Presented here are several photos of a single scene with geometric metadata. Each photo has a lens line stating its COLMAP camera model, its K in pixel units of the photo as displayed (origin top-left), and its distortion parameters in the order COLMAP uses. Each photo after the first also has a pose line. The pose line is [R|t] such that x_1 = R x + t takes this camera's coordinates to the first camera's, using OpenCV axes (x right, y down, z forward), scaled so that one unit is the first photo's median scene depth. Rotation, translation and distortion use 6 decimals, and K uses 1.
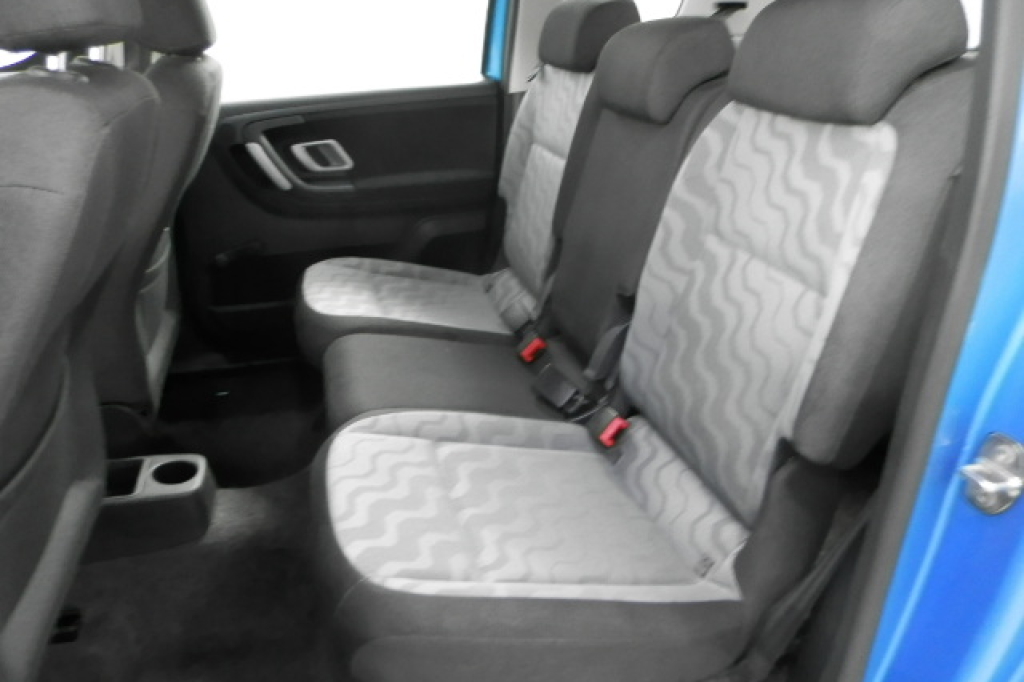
lens RADIAL K [[769.9, 0, 512.0], [0, 769.9, 341.0], [0, 0, 1]] dist [0.007350, -0.000962]
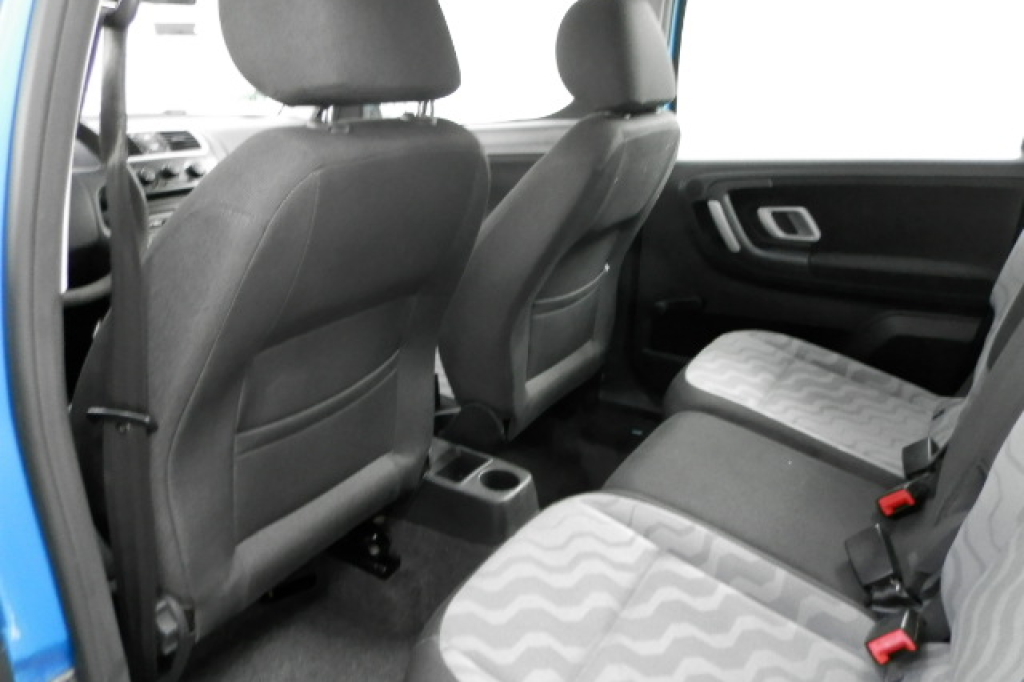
lens RADIAL K [[769.9, 0, 512.0], [0, 769.9, 341.0], [0, 0, 1]] dist [0.007350, -0.000962]
pose [[0.687508, 0.244834, -0.683659, 0.220147], [-0.288046, 0.956162, 0.052756, -0.064516], [0.666605, 0.160655, 0.727893, 0.138614]]
